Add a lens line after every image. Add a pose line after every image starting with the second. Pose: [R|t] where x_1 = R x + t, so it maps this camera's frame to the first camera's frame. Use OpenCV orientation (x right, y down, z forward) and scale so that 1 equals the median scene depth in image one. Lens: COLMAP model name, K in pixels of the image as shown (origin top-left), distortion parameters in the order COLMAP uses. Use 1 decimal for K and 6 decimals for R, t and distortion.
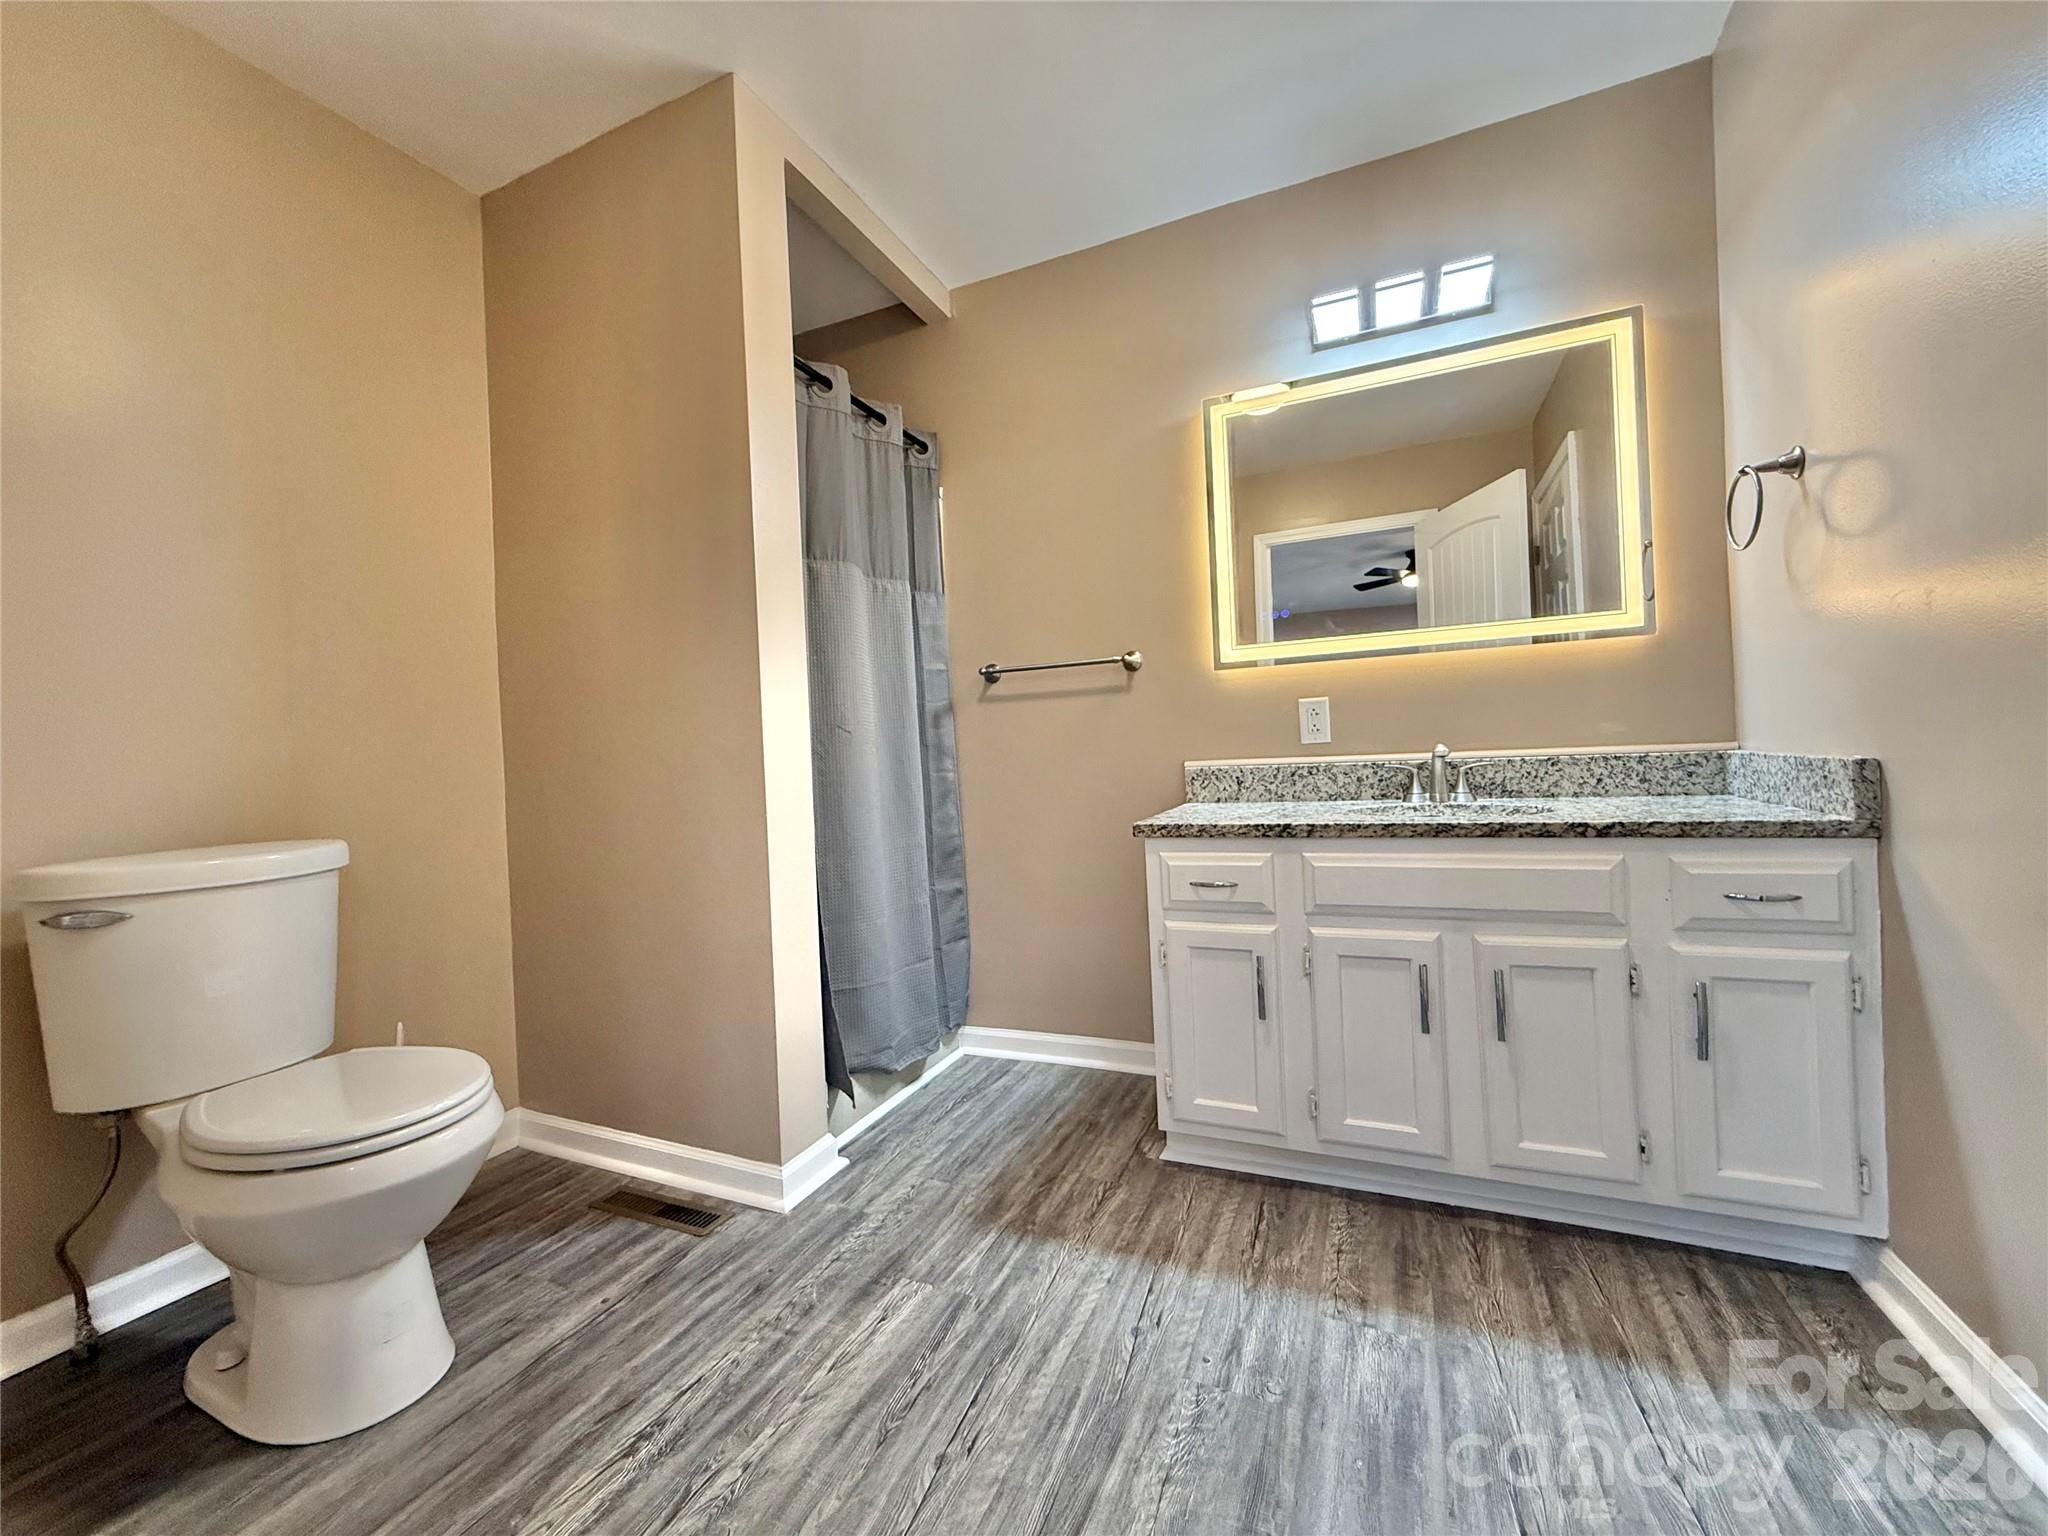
lens RADIAL K [[828.1, 0, 1015.4], [0, 828.1, 763.3], [0, 0, 1]] dist [0.002150, 0.002042]
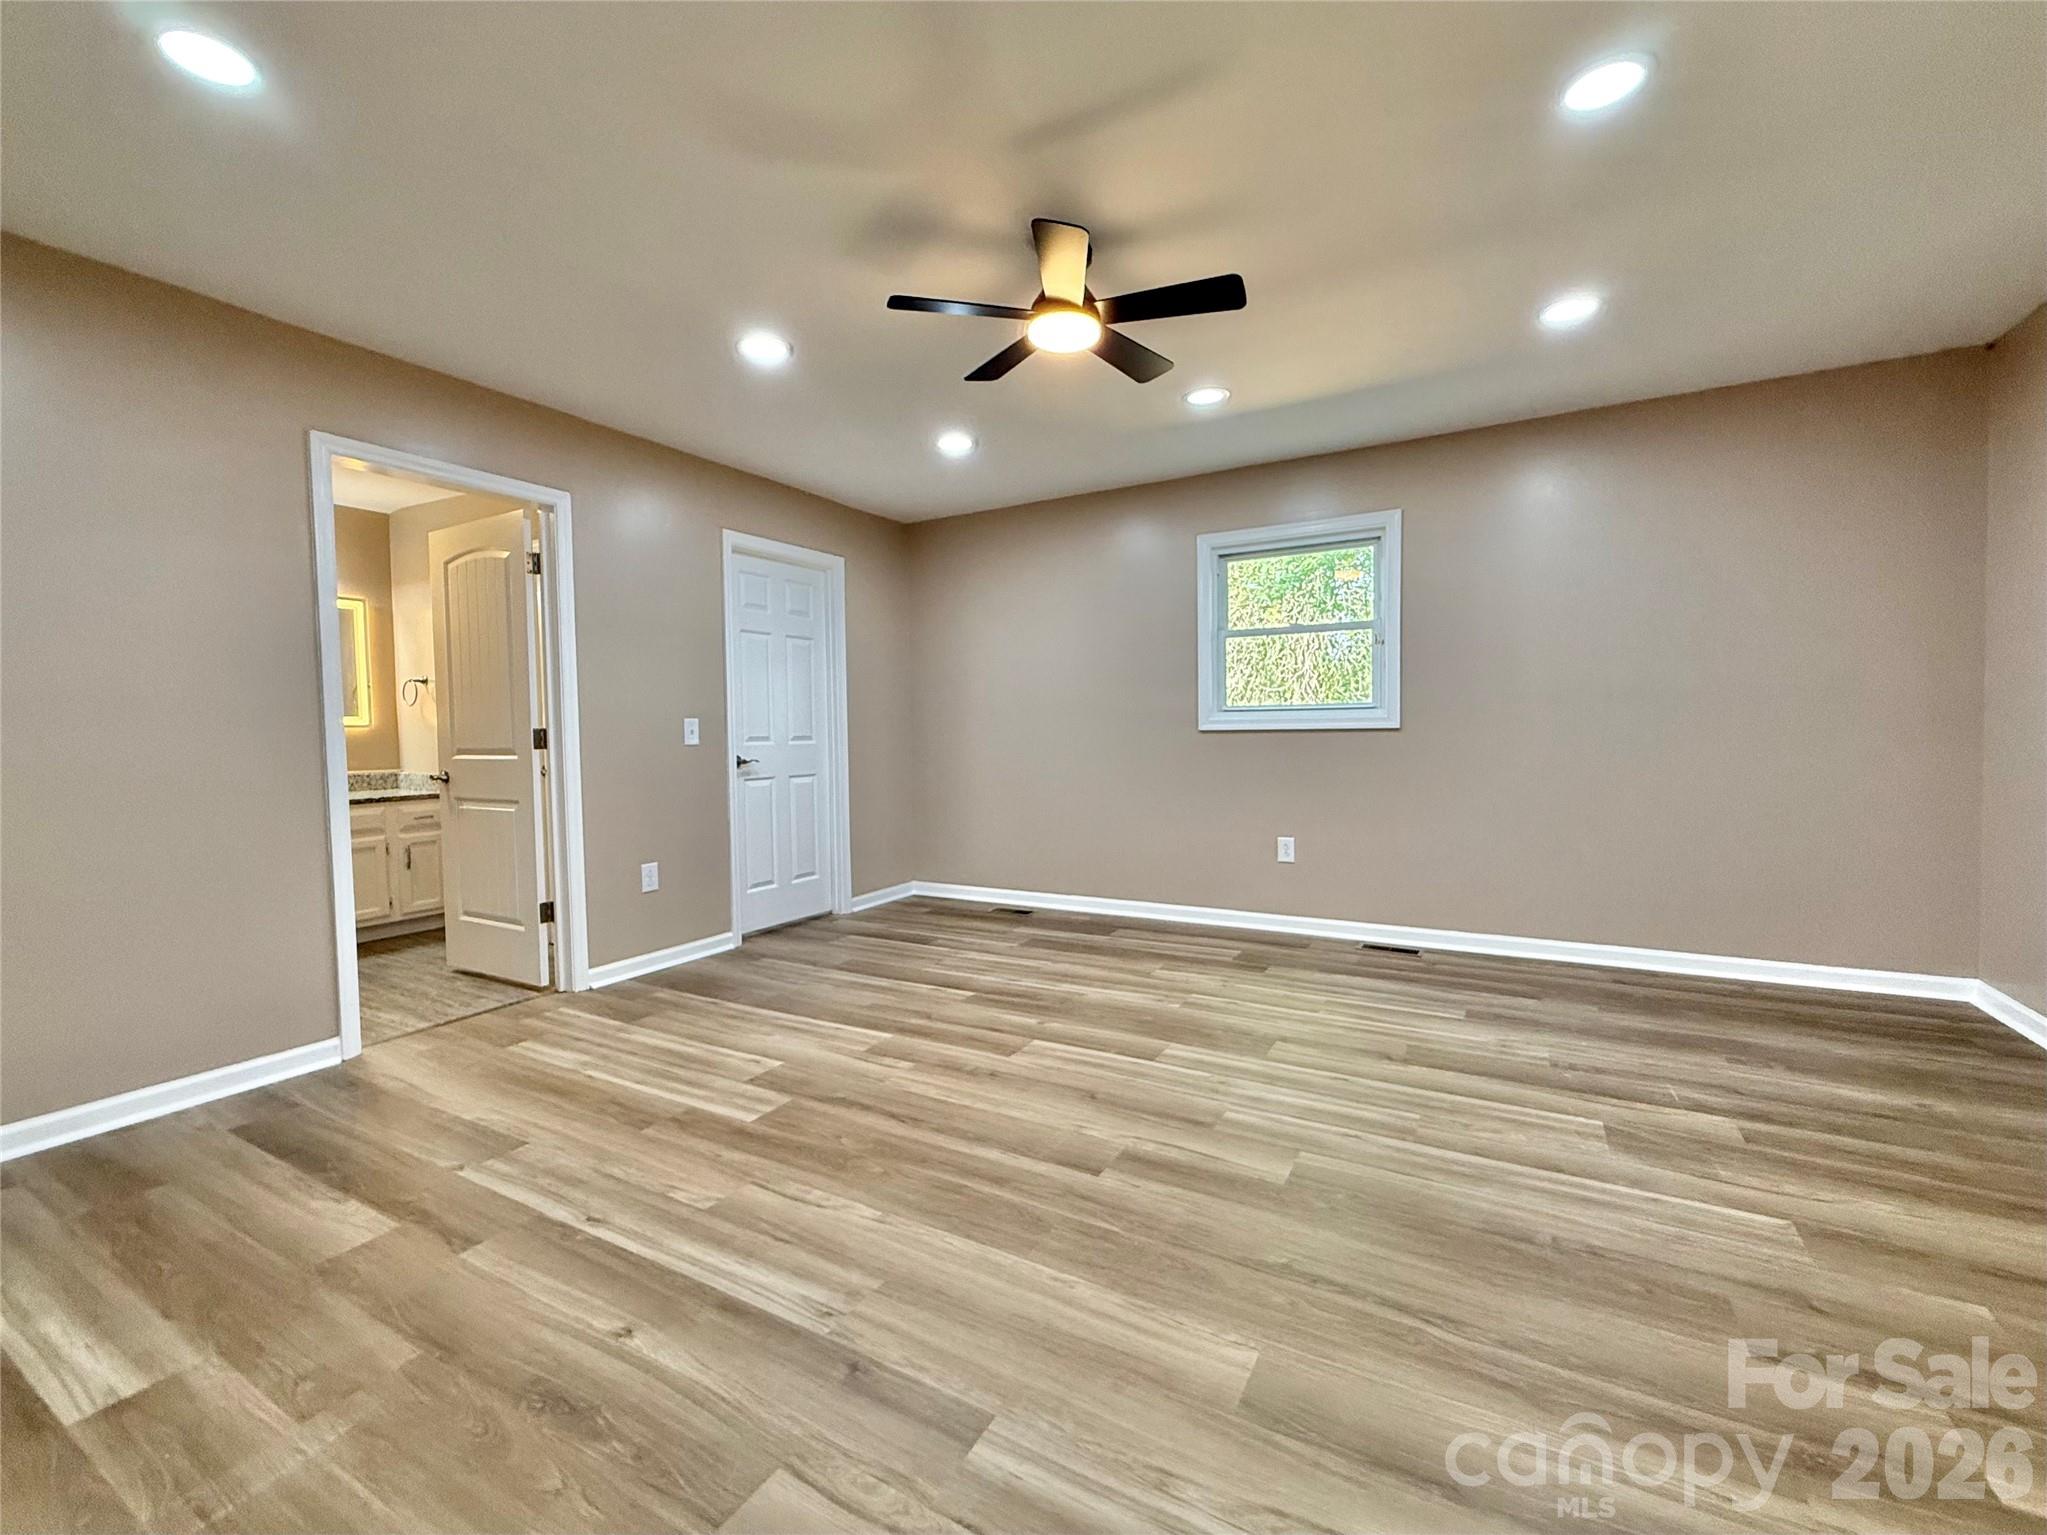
lens RADIAL K [[827.7, 0, 1024.7], [0, 827.7, 770.7], [0, 0, 1]] dist [0.002150, 0.002042]
pose [[0.087469, -0.006575, 0.996146, -1.705386], [0.013300, 0.999897, 0.005432, -0.009401], [-0.996078, 0.012774, 0.087547, -1.310647]]
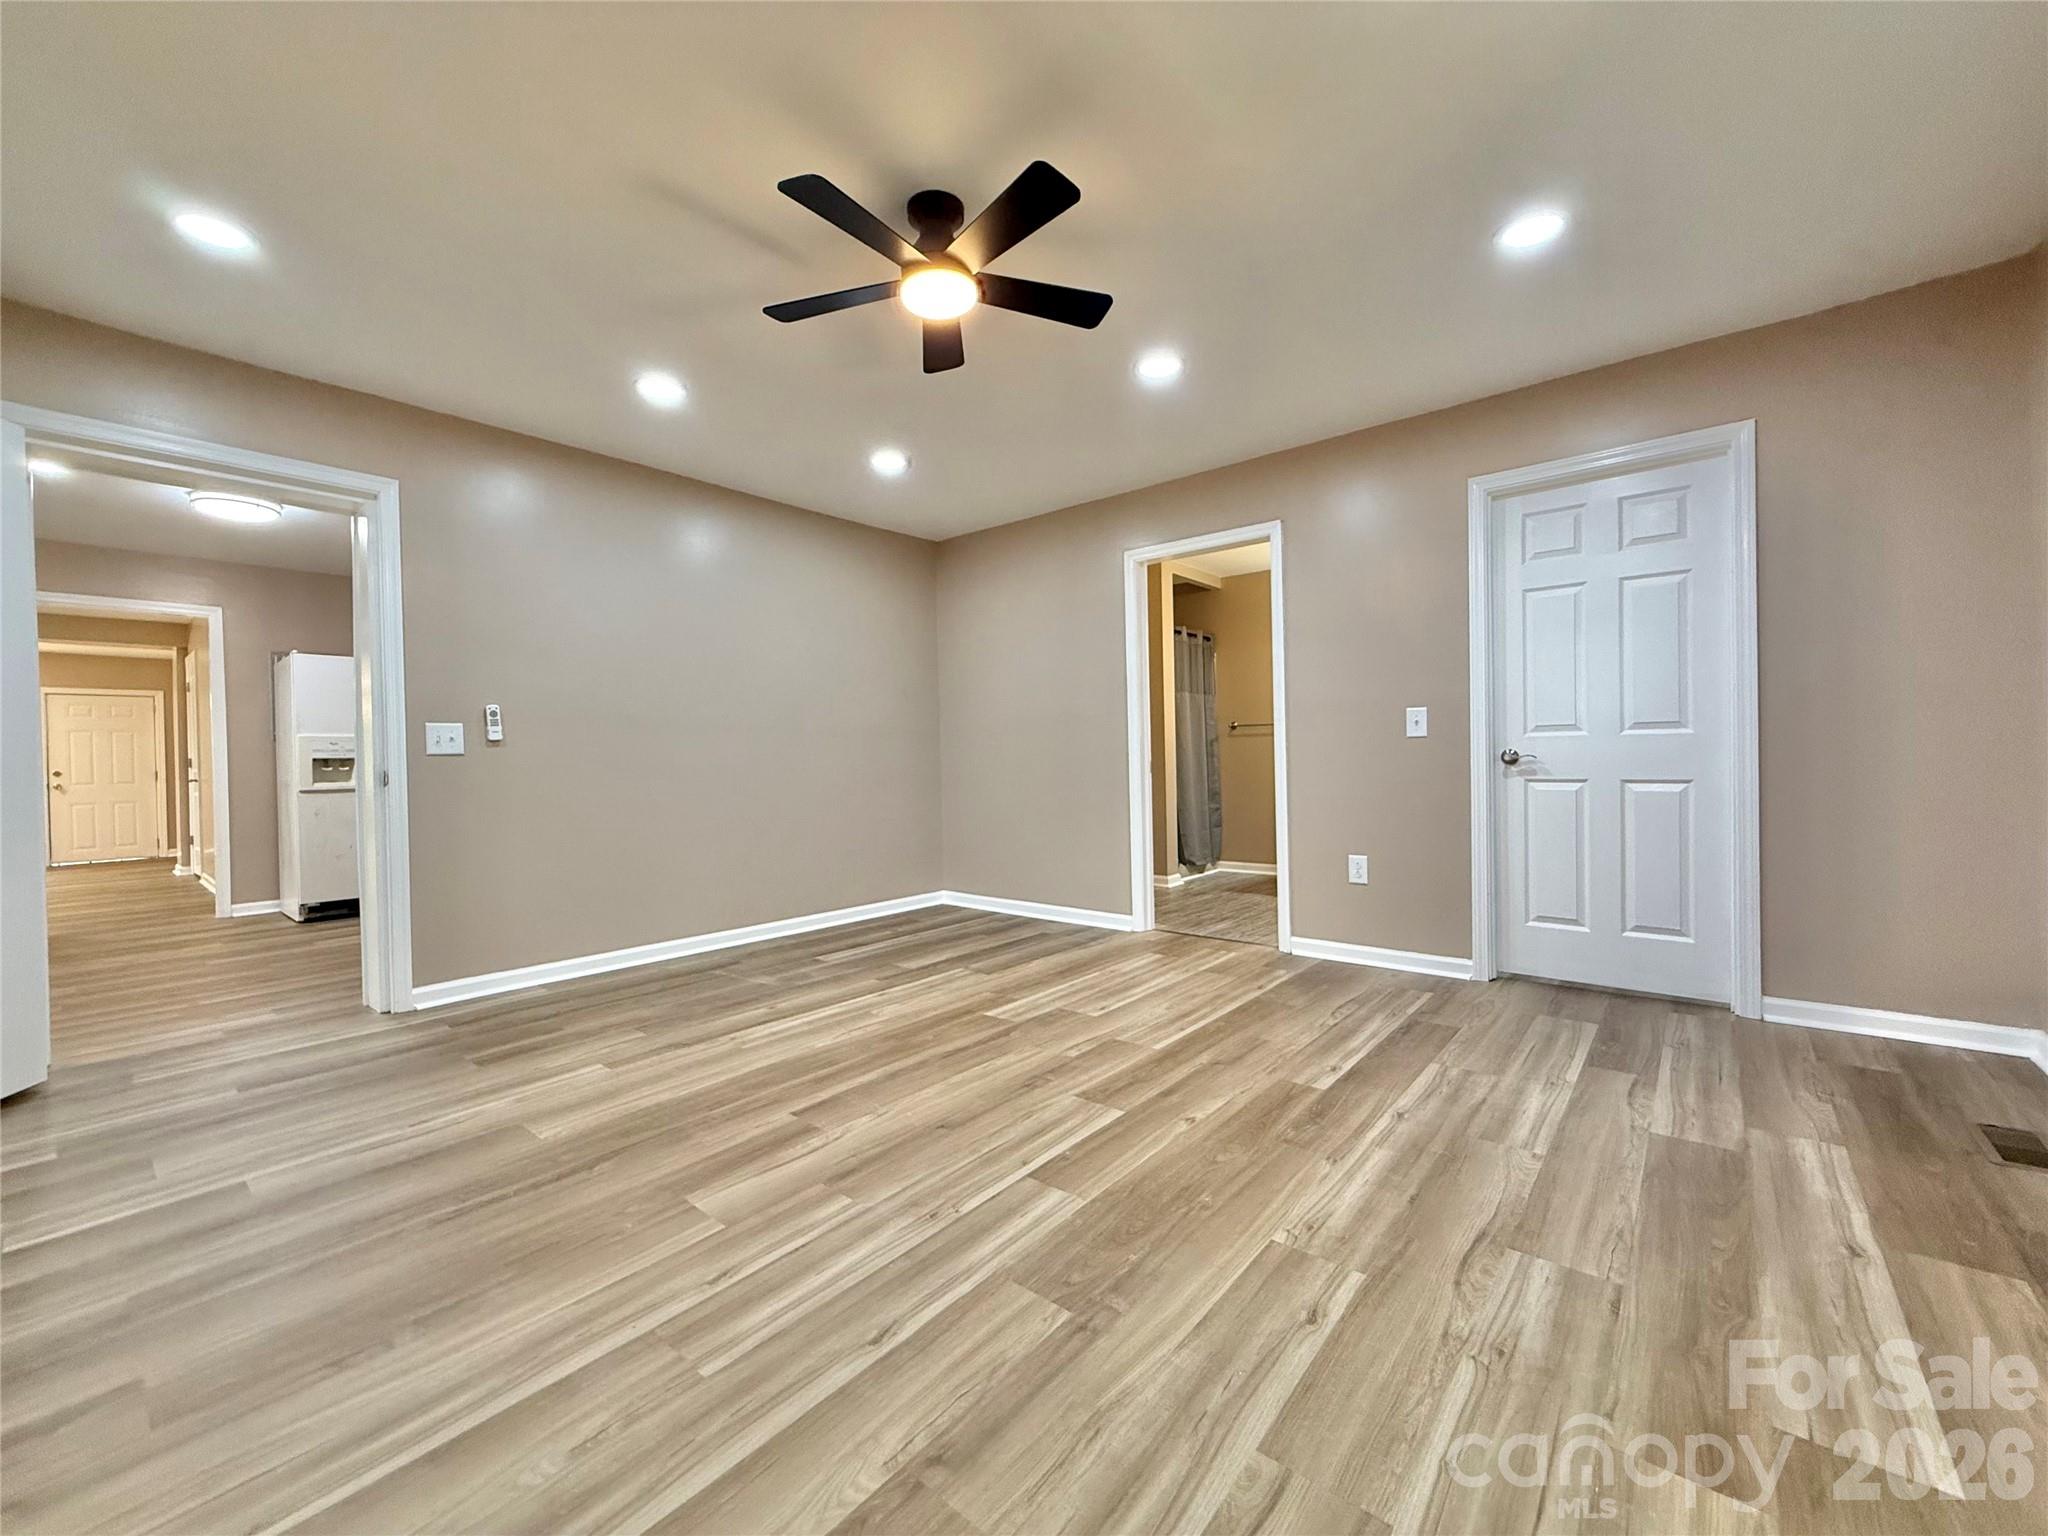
lens RADIAL K [[828.1, 0, 1044.5], [0, 828.1, 771.0], [0, 0, 1]] dist [0.002150, 0.002042]
pose [[0.969888, 0.027839, -0.241956, 0.039675], [-0.022675, 0.999452, 0.024102, -0.021508], [0.242494, -0.017890, 0.969988, -2.408261]]
